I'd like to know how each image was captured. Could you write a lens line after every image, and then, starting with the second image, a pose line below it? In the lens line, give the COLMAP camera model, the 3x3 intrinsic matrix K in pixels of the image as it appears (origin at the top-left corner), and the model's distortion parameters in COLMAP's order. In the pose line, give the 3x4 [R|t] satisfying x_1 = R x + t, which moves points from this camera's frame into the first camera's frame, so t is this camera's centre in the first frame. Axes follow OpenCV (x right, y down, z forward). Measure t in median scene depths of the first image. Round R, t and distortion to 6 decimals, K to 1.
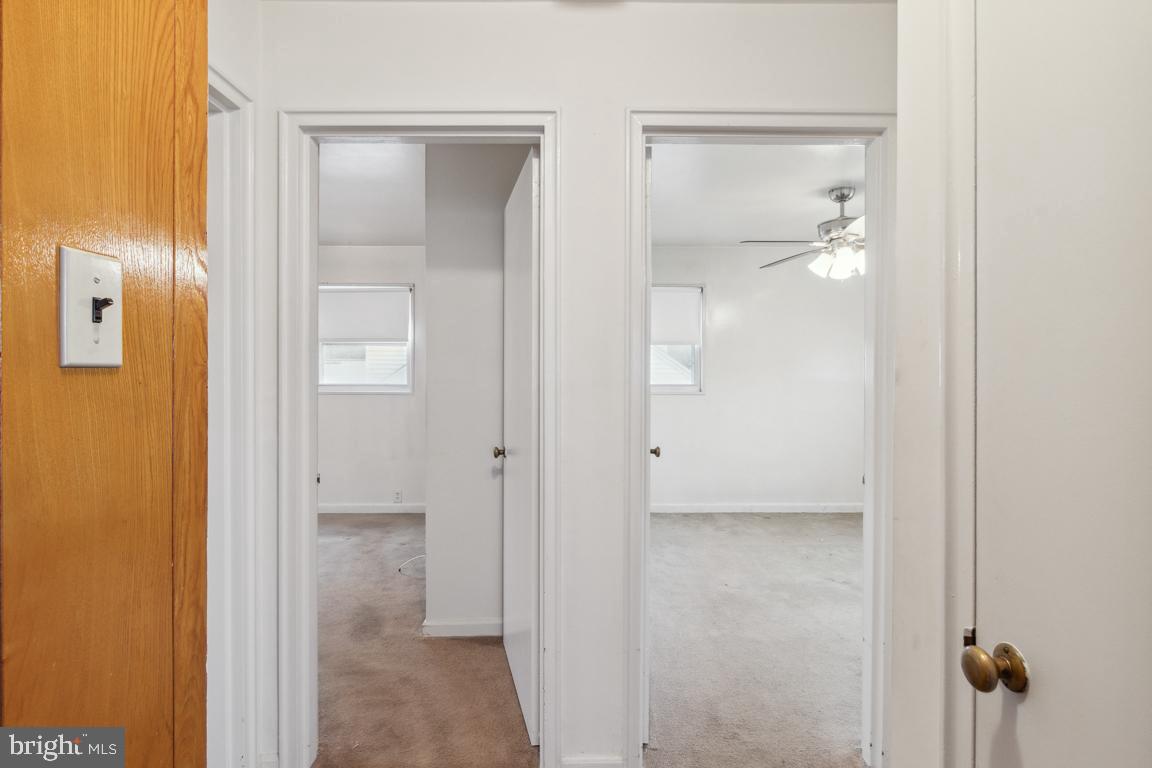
lens RADIAL K [[548.6, 0, 581.7], [0, 548.6, 374.9], [0, 0, 1]] dist [-0.001418, -0.000079]
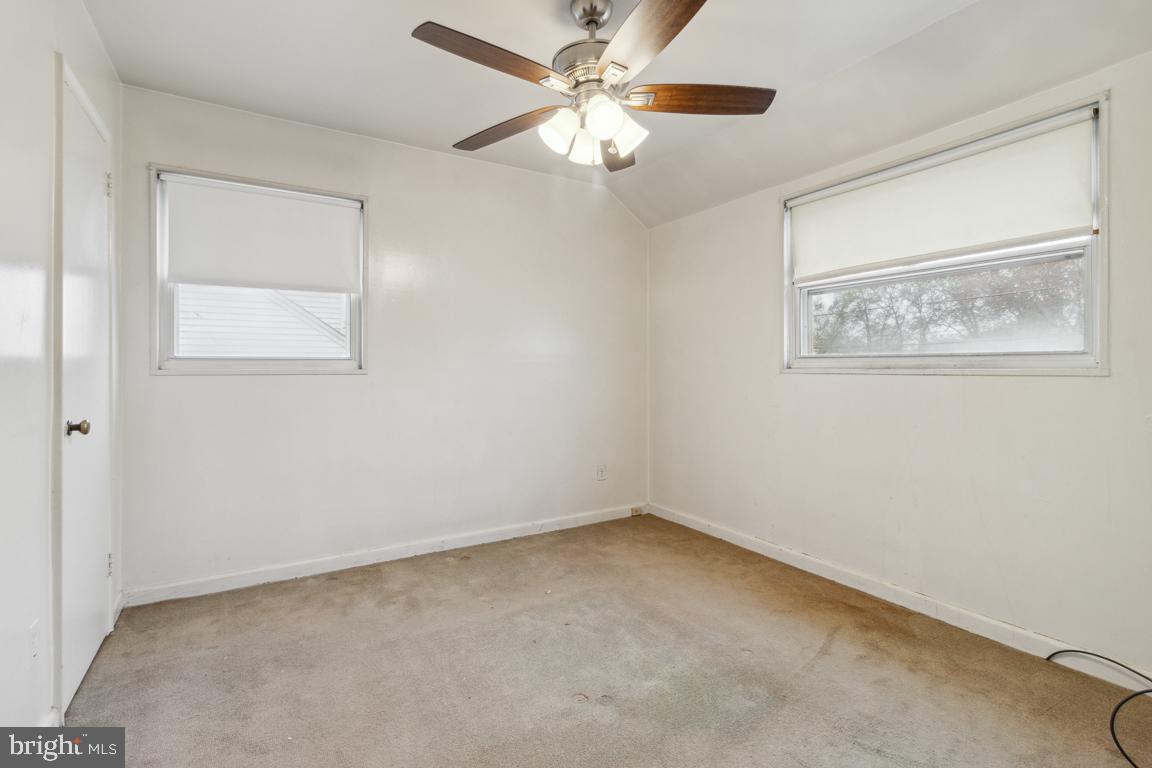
lens RADIAL K [[540.2, 0, 572.0], [0, 540.2, 362.6], [0, 0, 1]] dist [-0.000475, 0.000261]
pose [[0.862580, -0.002940, 0.505912, 0.131109], [0.006773, 0.999961, -0.005737, 0.032972], [-0.505875, 0.008376, 0.862566, 0.404963]]
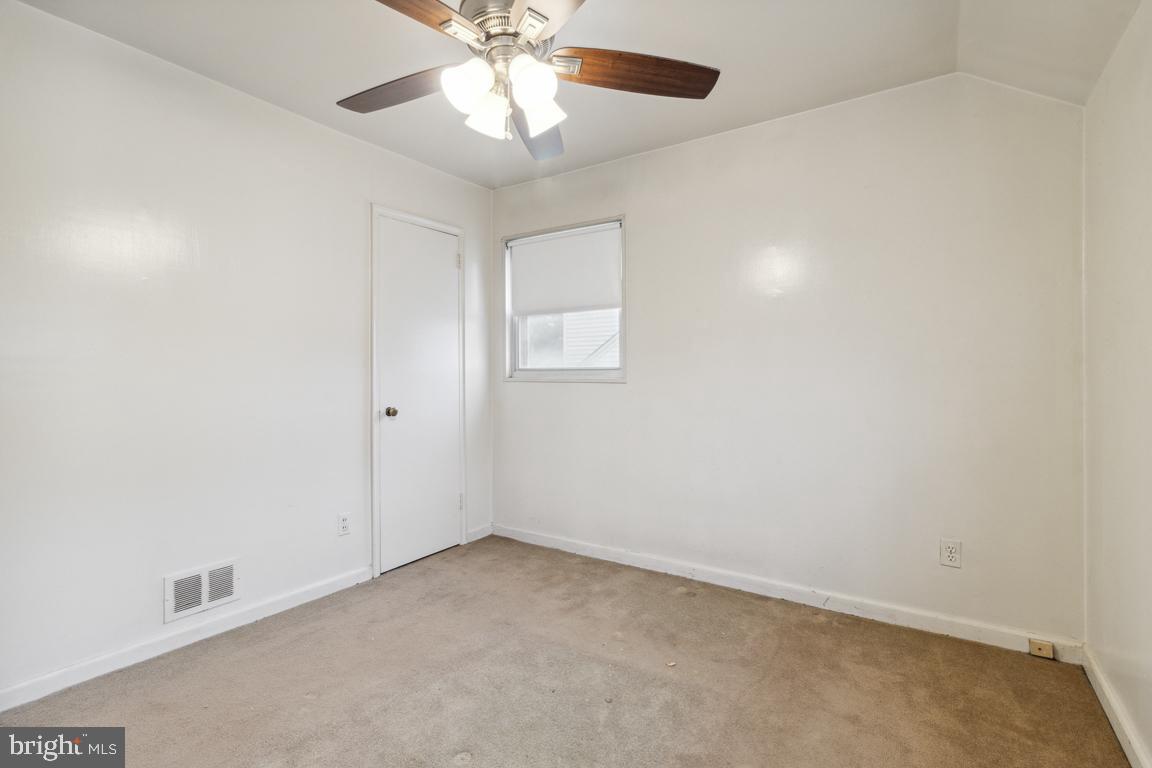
lens RADIAL K [[524.9, 0, 577.7], [0, 524.9, 378.1], [0, 0, 1]] dist [0.000929, 0.000267]
pose [[0.834068, -0.000372, -0.551661, 0.587323], [0.001364, 0.999998, 0.001388, 0.033662], [0.551660, -0.001910, 0.834067, 0.509170]]
